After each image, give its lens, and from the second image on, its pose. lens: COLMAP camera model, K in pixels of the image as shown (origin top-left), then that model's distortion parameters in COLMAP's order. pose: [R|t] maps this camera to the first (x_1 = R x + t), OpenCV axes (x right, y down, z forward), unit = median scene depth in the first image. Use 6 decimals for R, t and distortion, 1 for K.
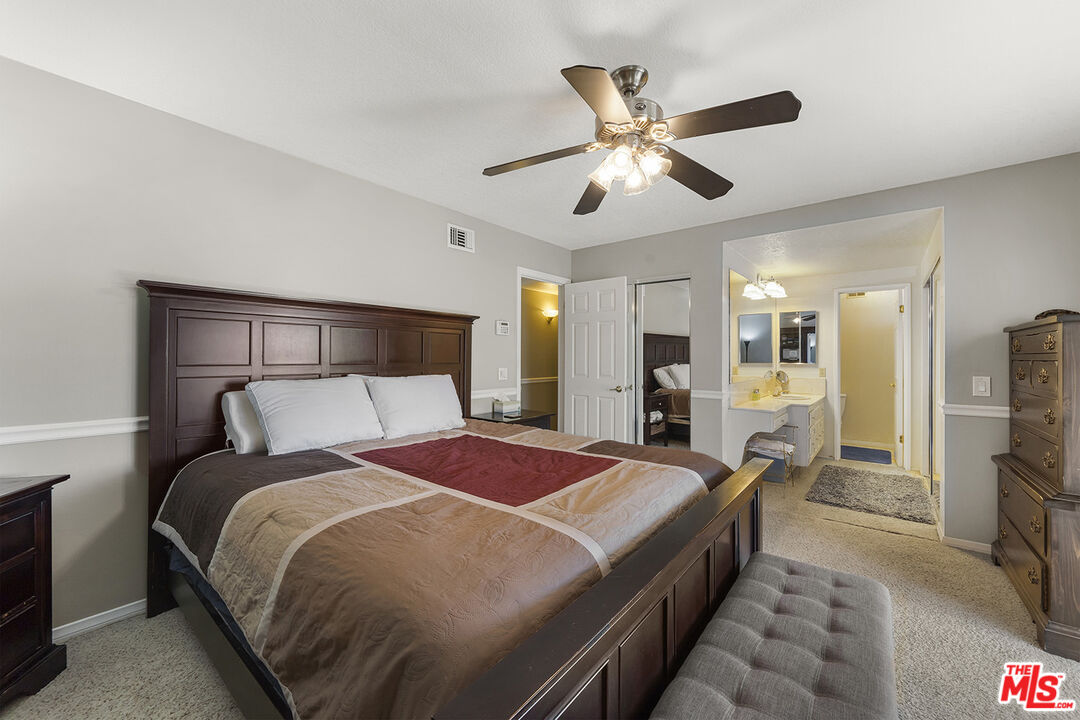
lens RADIAL K [[418.6, 0, 533.4], [0, 418.6, 359.1], [0, 0, 1]] dist [0.000020, -0.000154]
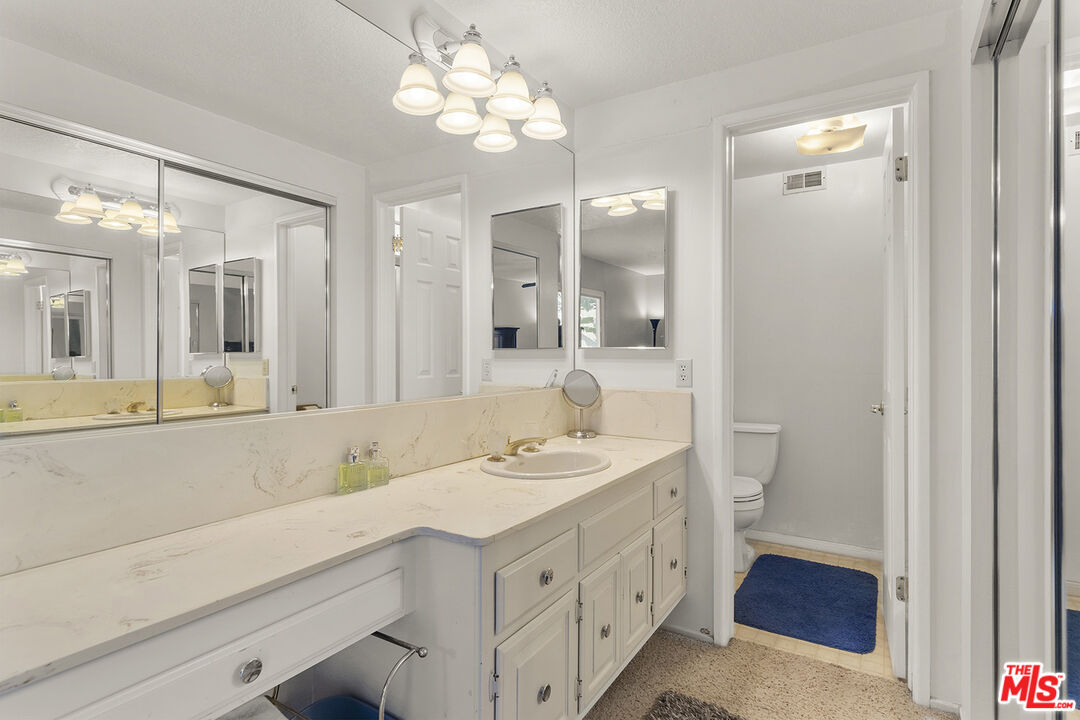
lens RADIAL K [[511.4, 0, 546.1], [0, 511.4, 359.9], [0, 0, 1]] dist [0.000694, 0.000671]
pose [[0.993547, -0.002167, 0.113401, 0.553941], [0.002212, 0.999998, -0.000264, 0.021661], [-0.113400, 0.000513, 0.993549, 0.629226]]
